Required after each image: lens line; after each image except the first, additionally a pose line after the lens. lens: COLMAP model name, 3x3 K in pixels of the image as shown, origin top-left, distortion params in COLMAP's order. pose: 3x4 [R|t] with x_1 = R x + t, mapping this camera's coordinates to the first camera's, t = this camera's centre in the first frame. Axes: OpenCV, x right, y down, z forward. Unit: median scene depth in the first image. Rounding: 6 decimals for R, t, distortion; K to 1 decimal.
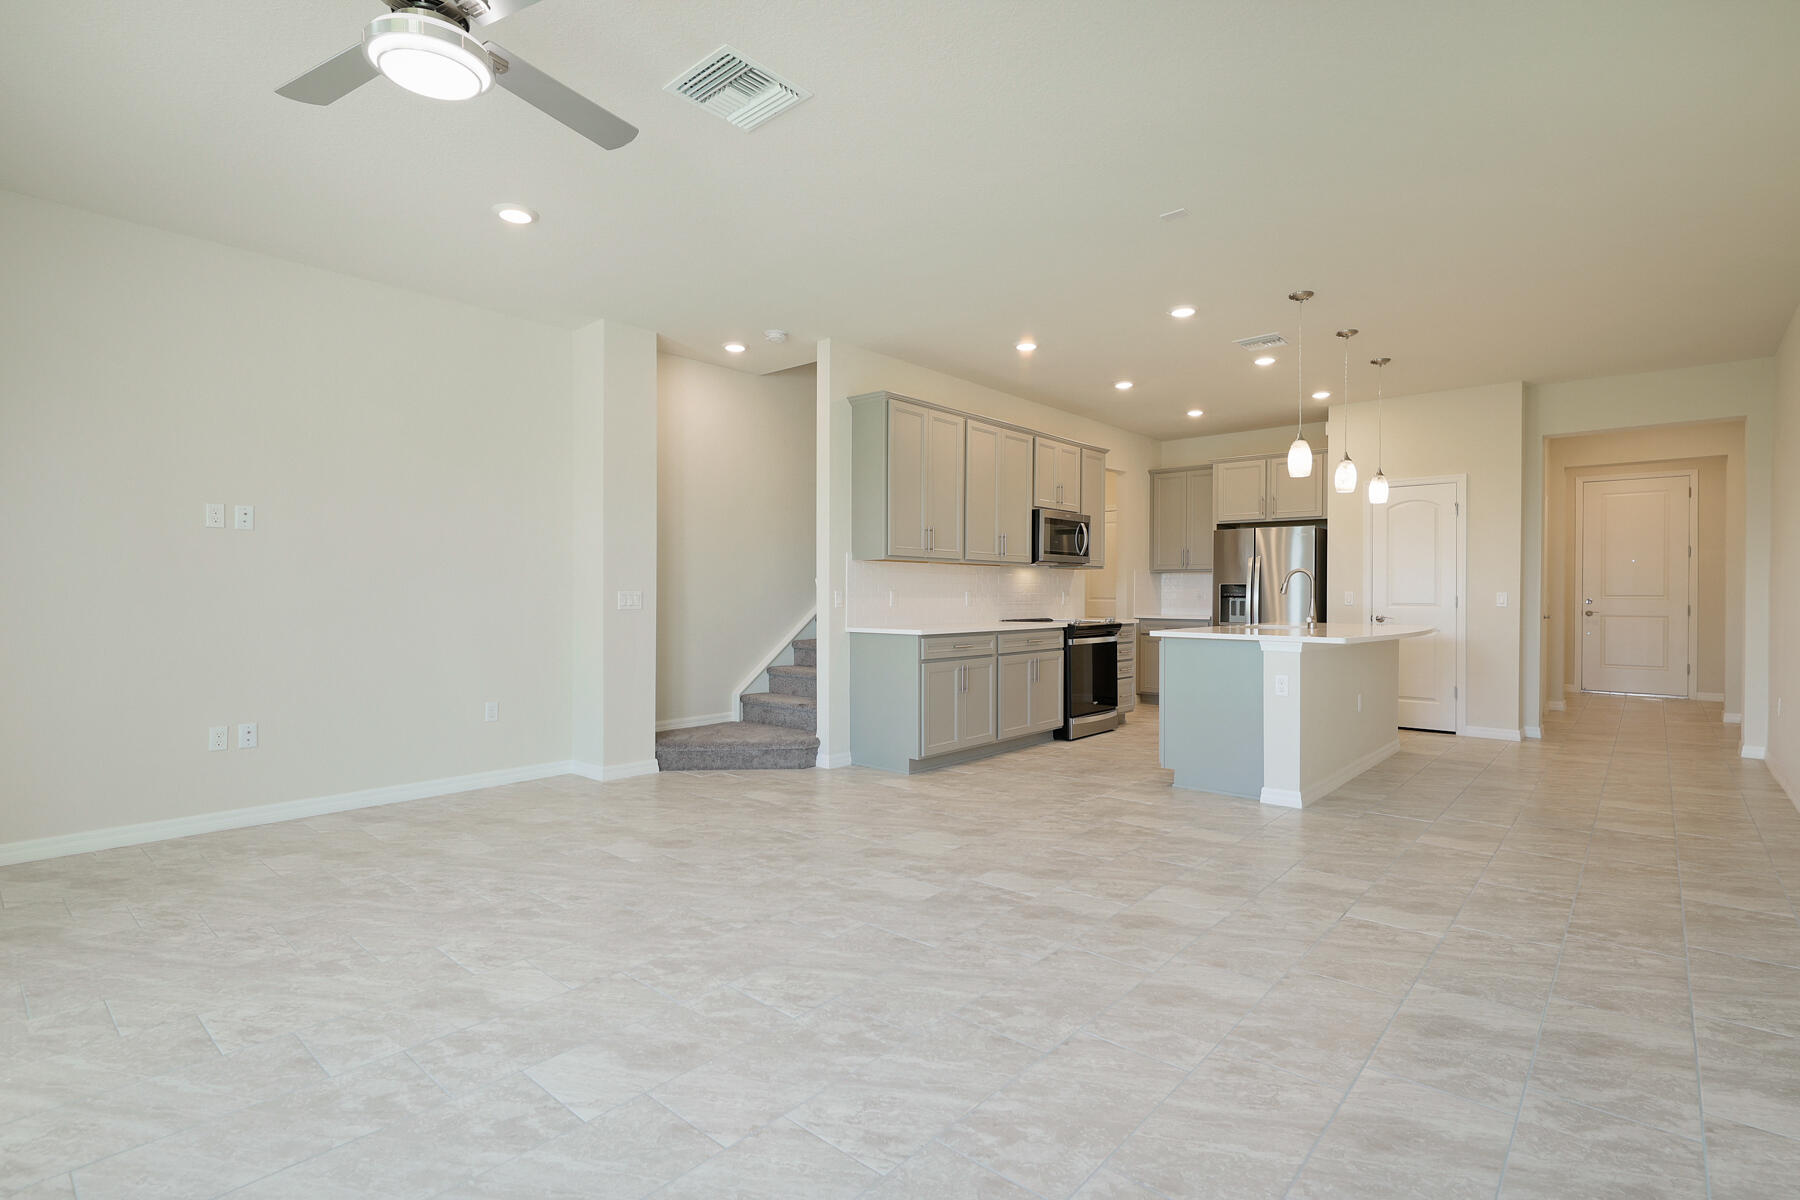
lens RADIAL K [[849.4, 0, 903.7], [0, 849.4, 588.4], [0, 0, 1]] dist [0.000714, -0.000030]
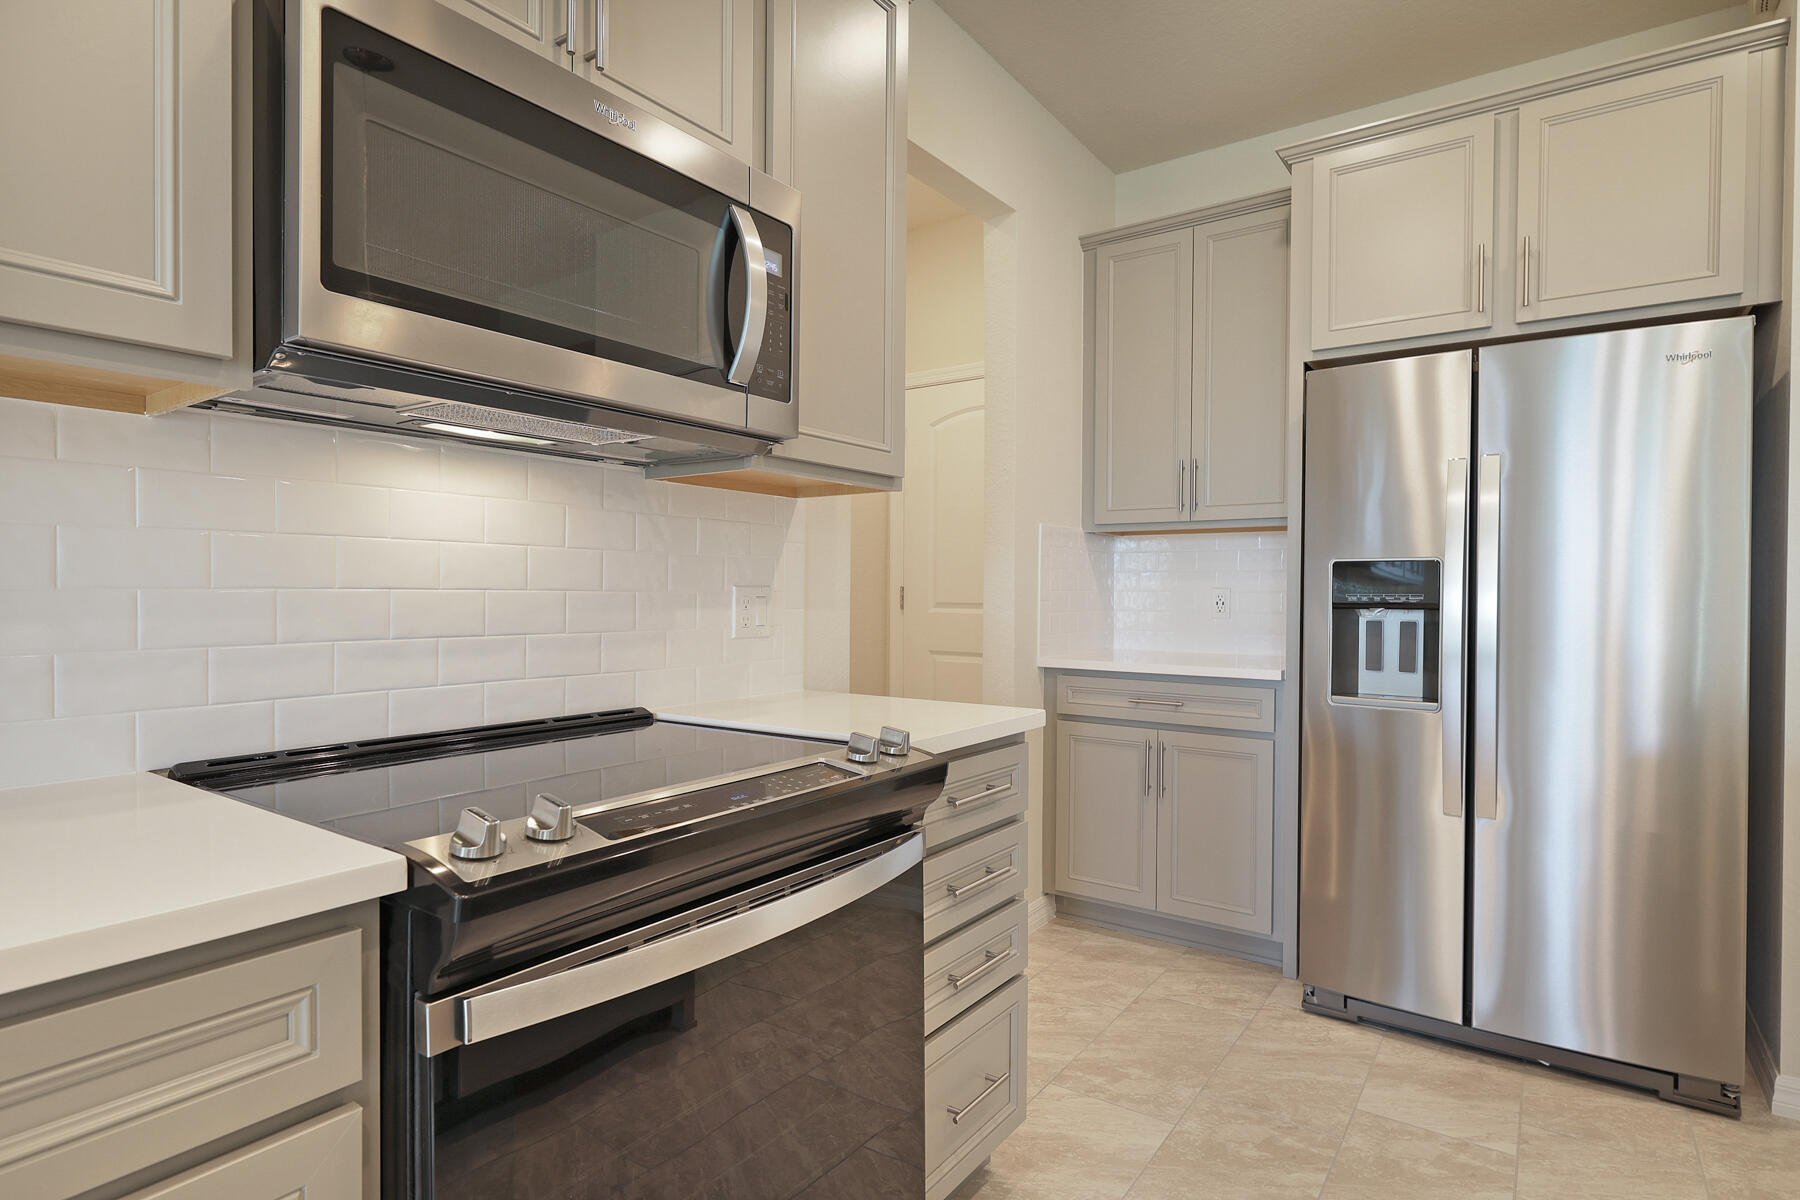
lens RADIAL K [[939.0, 0, 910.6], [0, 939.0, 604.7], [0, 0, 1]] dist [0.008674, -0.000670]
pose [[0.993449, 0.000312, 0.114273, 0.411473], [-0.002846, 0.999754, 0.022019, 0.006639], [-0.114238, -0.022200, 0.993205, 1.460108]]
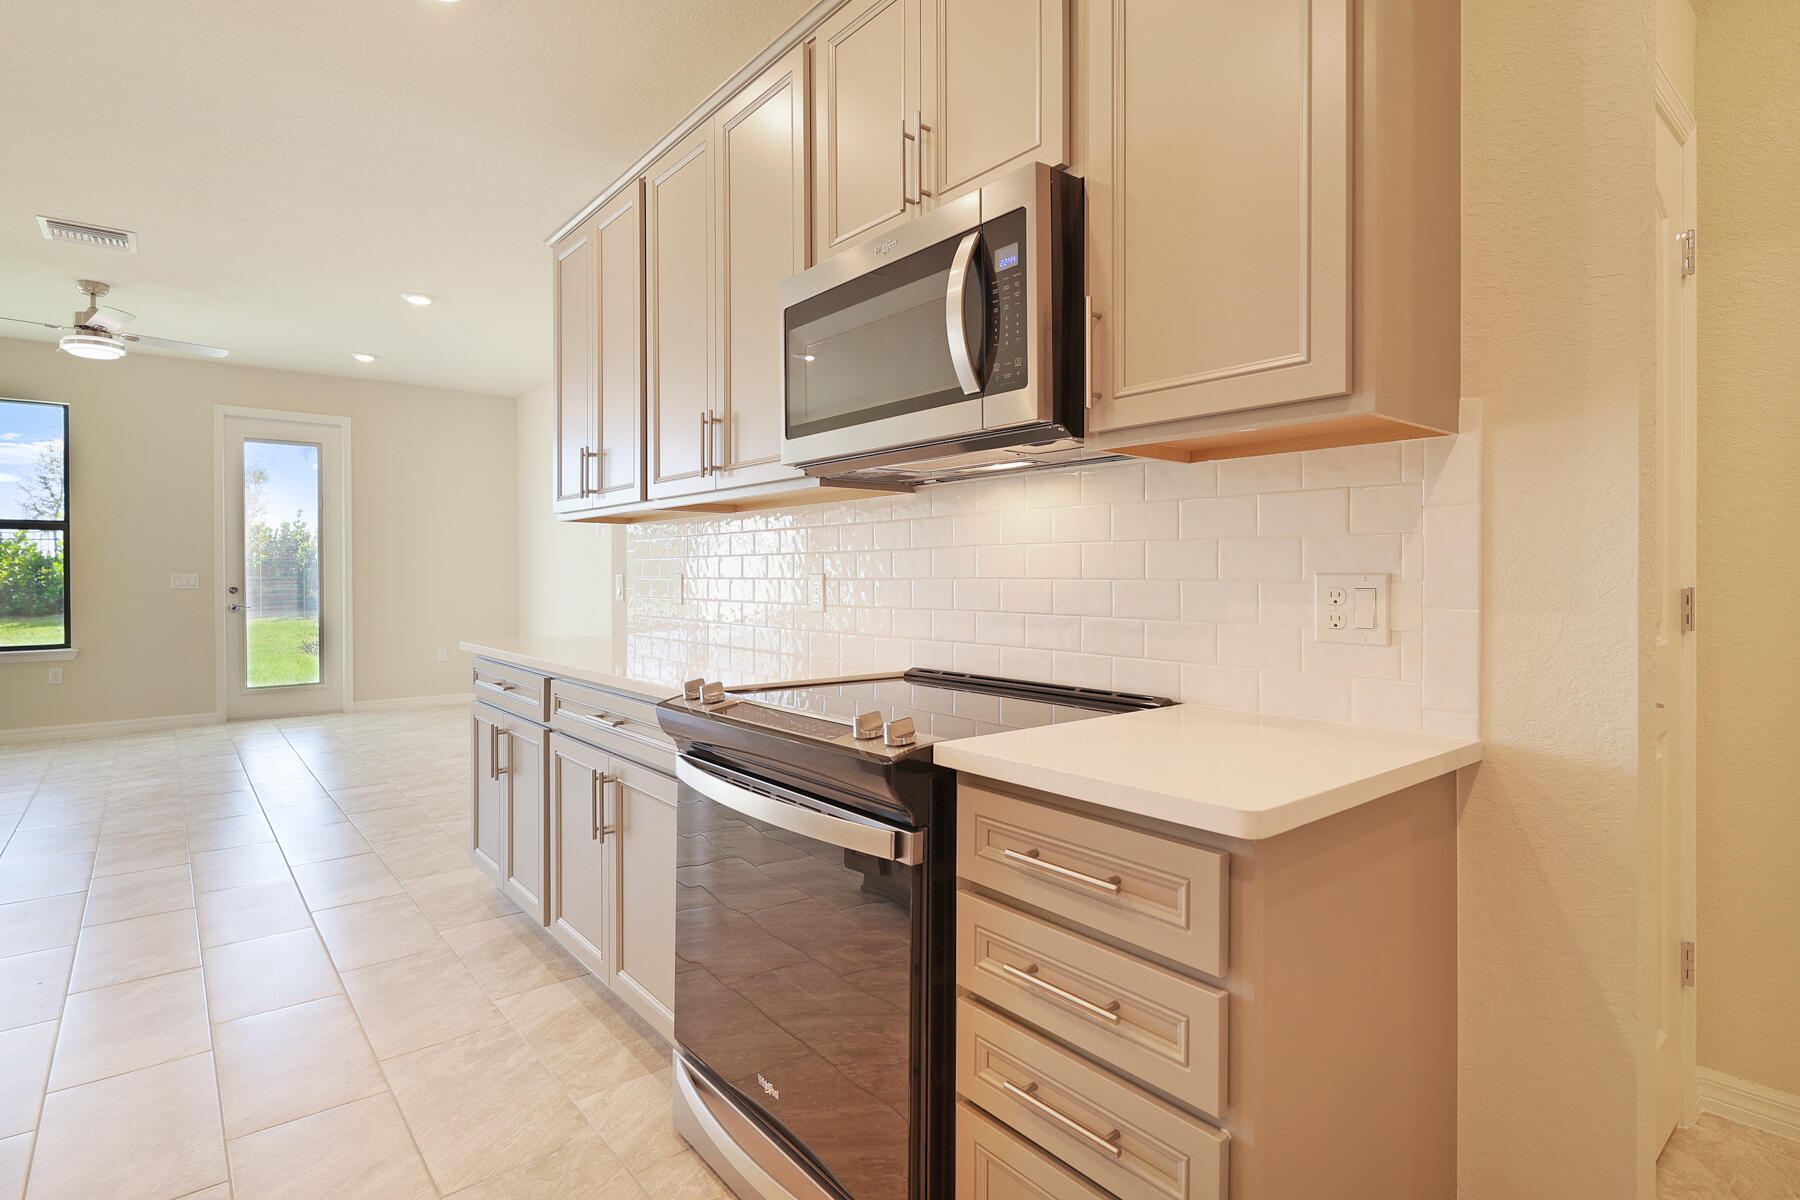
lens RADIAL K [[900.1, 0, 875.5], [0, 900.1, 581.4], [0, 0, 1]] dist [0.000459, -0.000154]
pose [[-0.161880, 0.005061, -0.986797, 0.782129], [0.004959, 0.999978, 0.004315, 0.008713], [0.986798, -0.004195, -0.161902, 1.863302]]
